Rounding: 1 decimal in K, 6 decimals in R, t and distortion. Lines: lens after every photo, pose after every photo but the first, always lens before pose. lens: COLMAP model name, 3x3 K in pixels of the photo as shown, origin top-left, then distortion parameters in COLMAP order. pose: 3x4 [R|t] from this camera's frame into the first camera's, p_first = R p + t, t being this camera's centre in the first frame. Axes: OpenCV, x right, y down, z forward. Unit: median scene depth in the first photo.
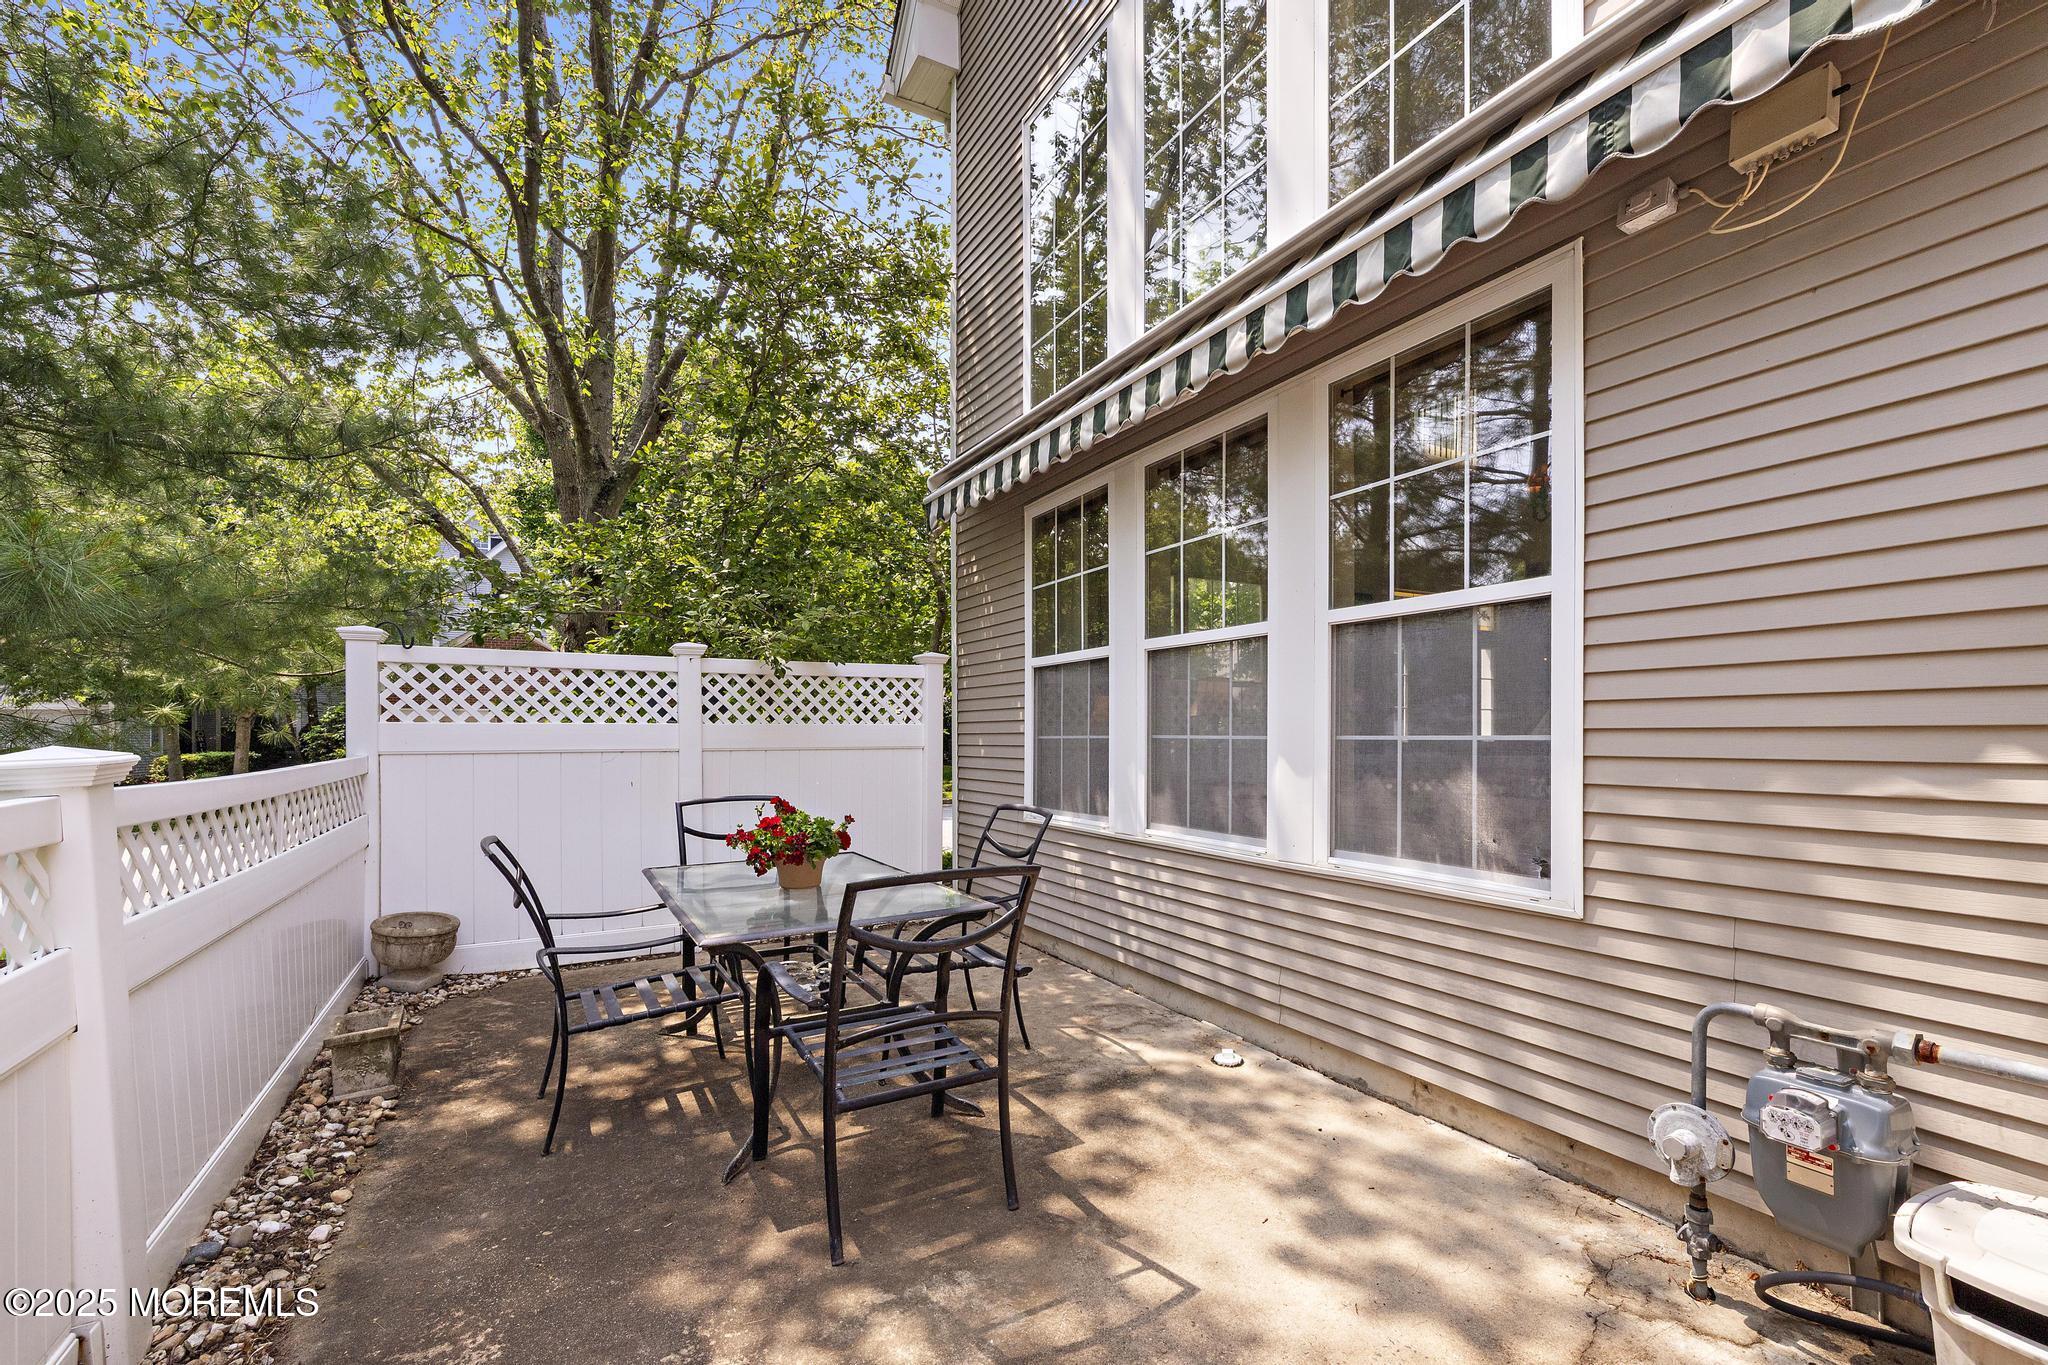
lens RADIAL K [[871.0, 0, 1017.4], [0, 871.0, 729.1], [0, 0, 1]] dist [0.003630, -0.000734]
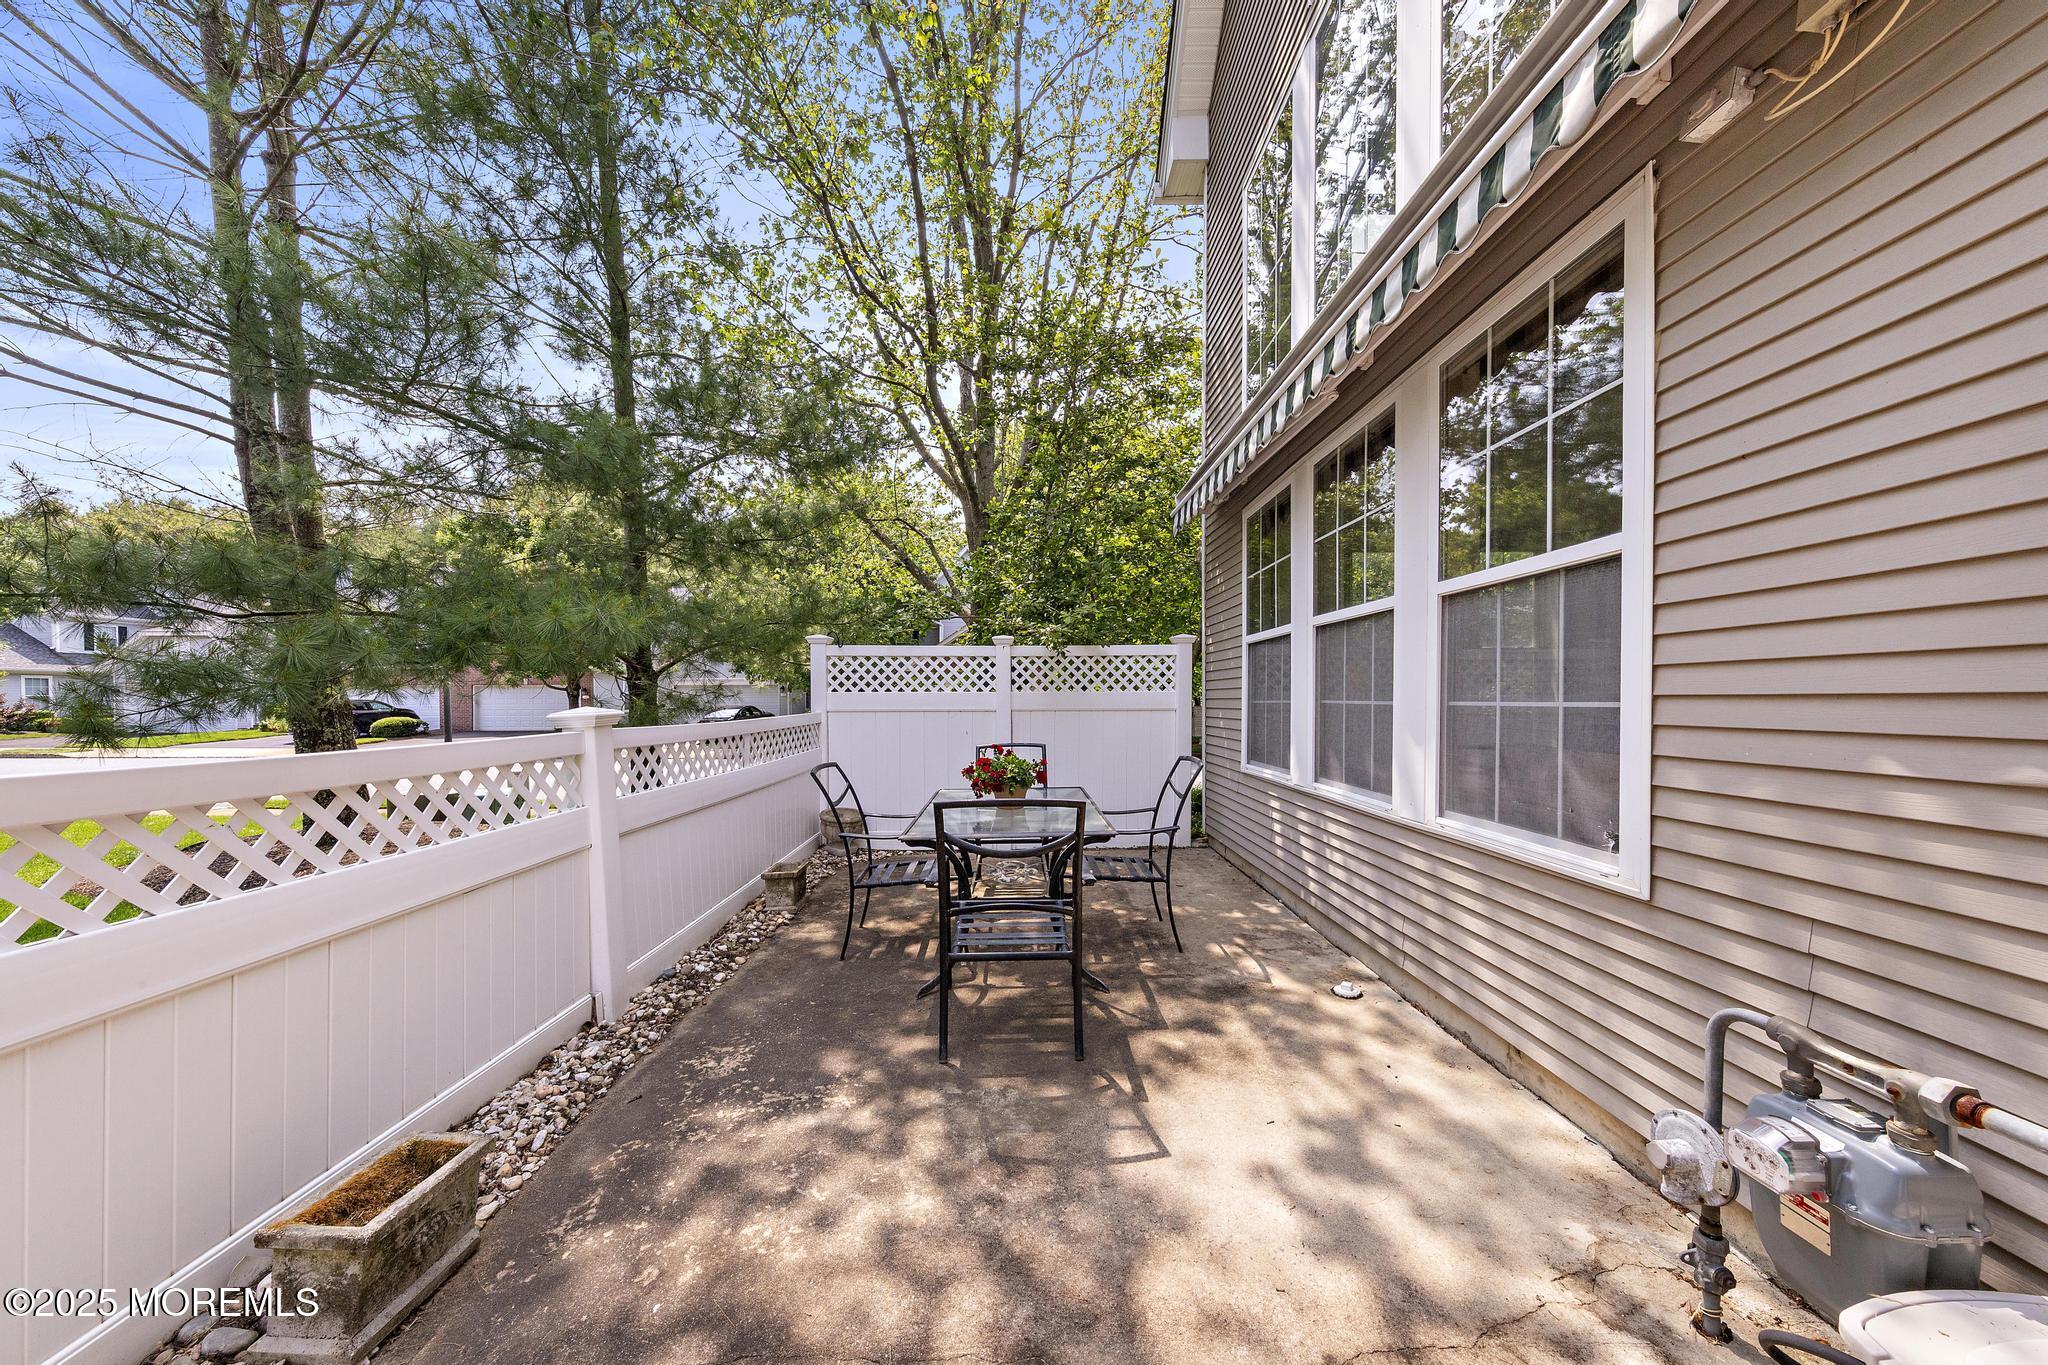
lens RADIAL K [[685.6, 0, 1027.8], [0, 685.6, 700.4], [0, 0, 1]] dist [0.000059, 0.000395]
pose [[0.883951, 0.001163, -0.467578, 0.283875], [0.002879, 0.999964, 0.007929, -0.002033], [0.467571, -0.008355, 0.883916, 0.034280]]
